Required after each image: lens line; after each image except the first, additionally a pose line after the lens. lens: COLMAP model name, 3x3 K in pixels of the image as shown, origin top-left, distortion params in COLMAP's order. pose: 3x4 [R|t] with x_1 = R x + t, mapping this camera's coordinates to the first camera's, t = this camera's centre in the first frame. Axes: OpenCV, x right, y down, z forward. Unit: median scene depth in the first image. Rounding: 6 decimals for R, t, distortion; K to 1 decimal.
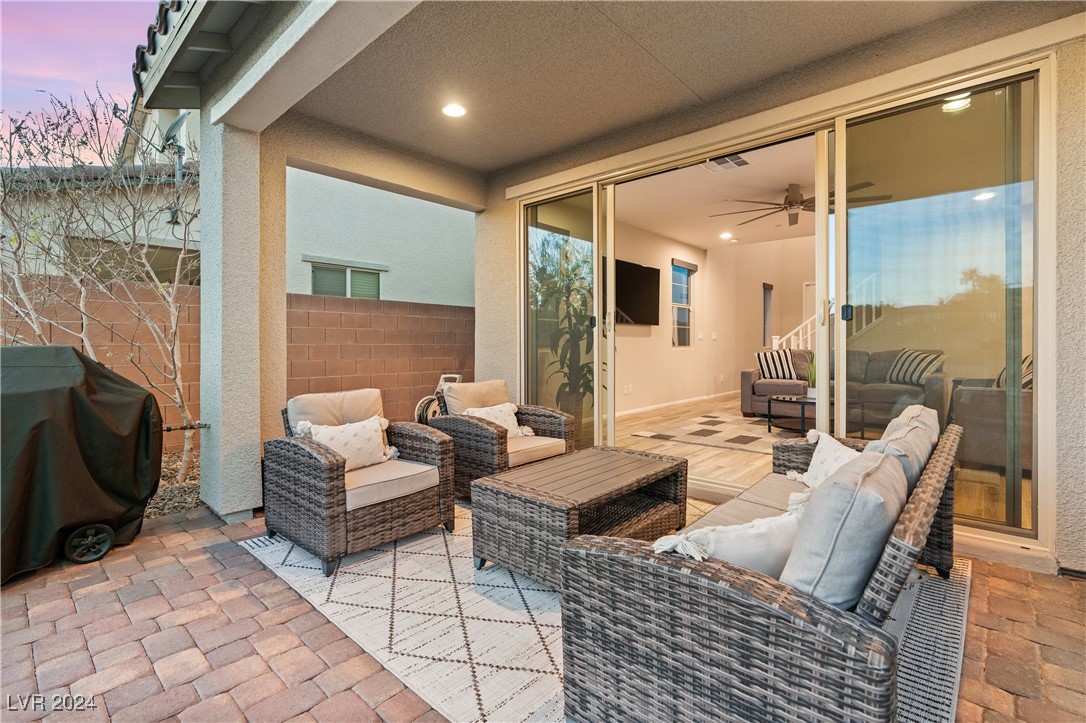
lens RADIAL K [[495.1, 0, 535.4], [0, 495.1, 349.7], [0, 0, 1]] dist [-0.002648, -0.000192]
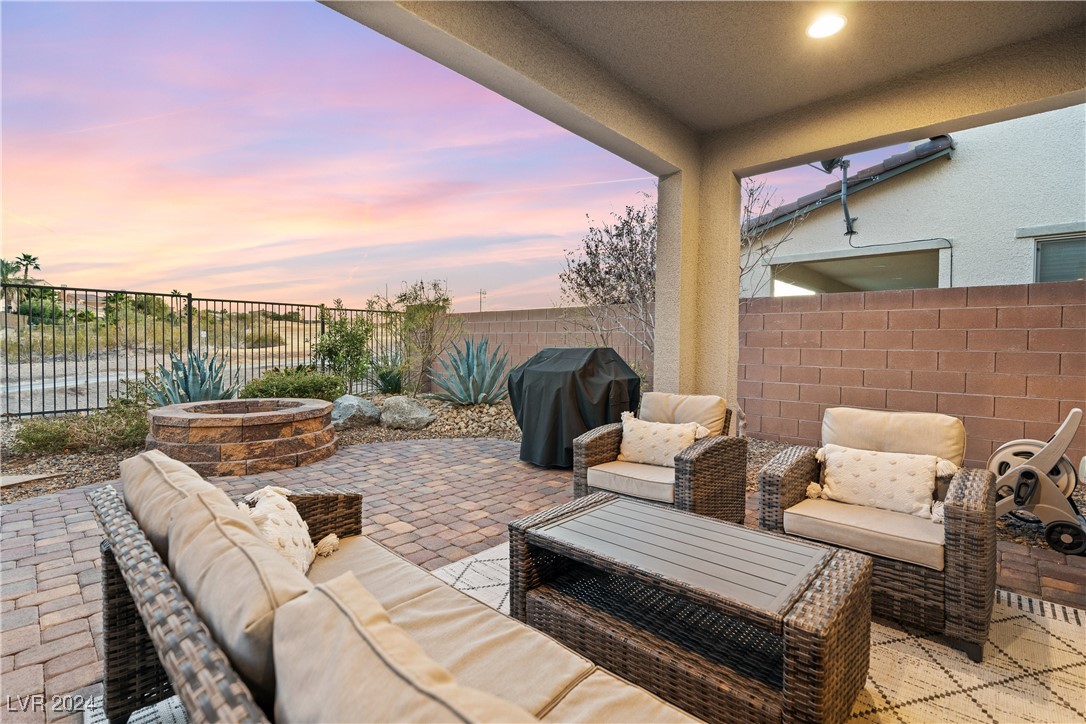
lens RADIAL K [[495.1, 0, 535.4], [0, 495.1, 350.2], [0, 0, 1]] dist [-0.002648, -0.000192]
pose [[-0.010157, 0.014267, -0.999847, 0.524522], [-0.022472, 0.999642, 0.014492, -0.012972], [0.999696, 0.022615, -0.009833, 0.549961]]
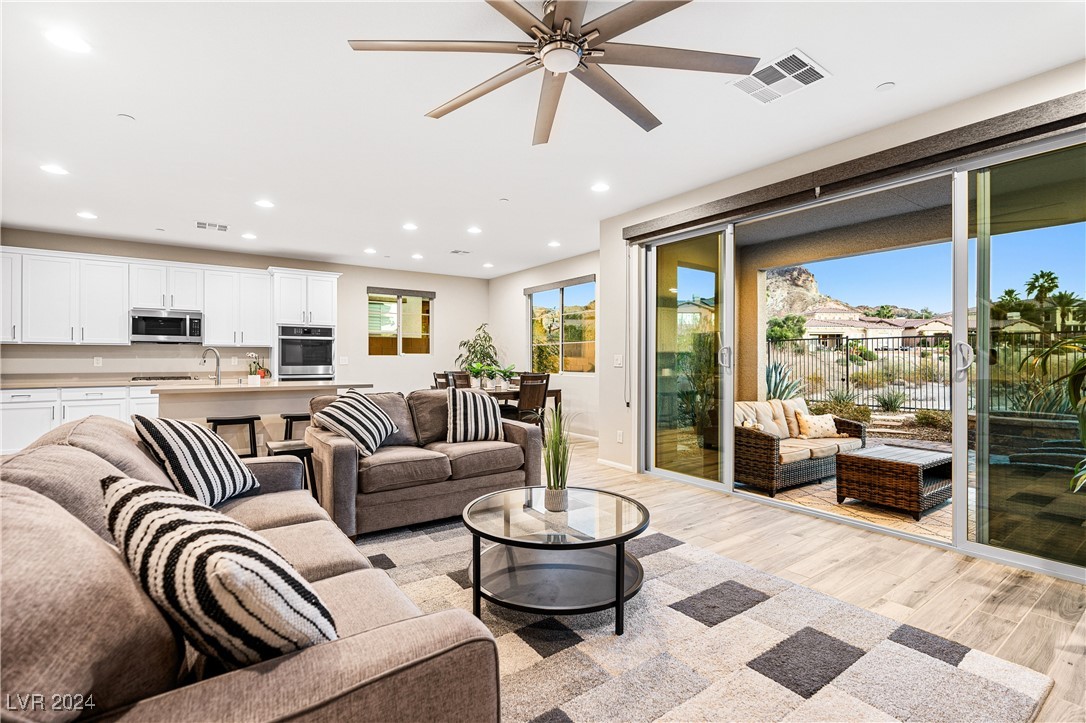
lens RADIAL K [[492.2, 0, 543.0], [0, 492.2, 361.5], [0, 0, 1]] dist [-0.000365, 0.000578]
pose [[-0.979259, -0.000093, 0.202611, 0.649702], [0.003213, 0.999867, 0.015987, -0.068700], [-0.202585, 0.016306, -0.979129, 1.952138]]
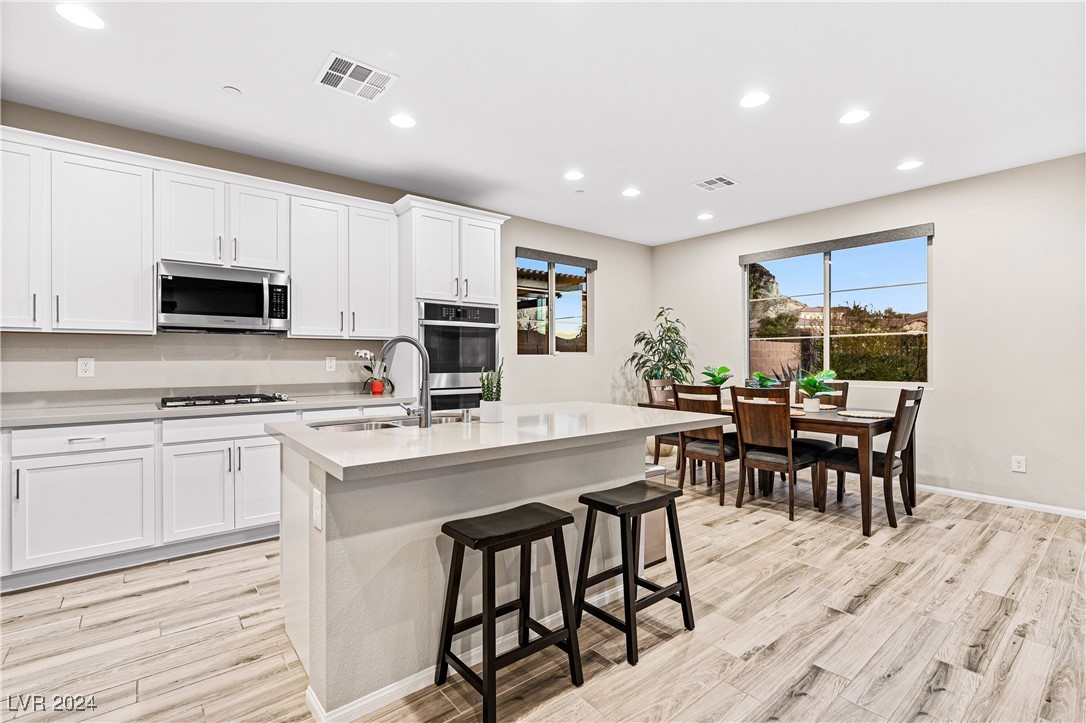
lens RADIAL K [[495.4, 0, 543.0], [0, 495.4, 361.5], [0, 0, 1]] dist [0.003303, 0.000436]
pose [[-0.991479, 0.000784, 0.130264, 1.564473], [0.003004, 0.999854, 0.016845, -0.068146], [-0.130232, 0.017093, -0.991336, 1.370205]]
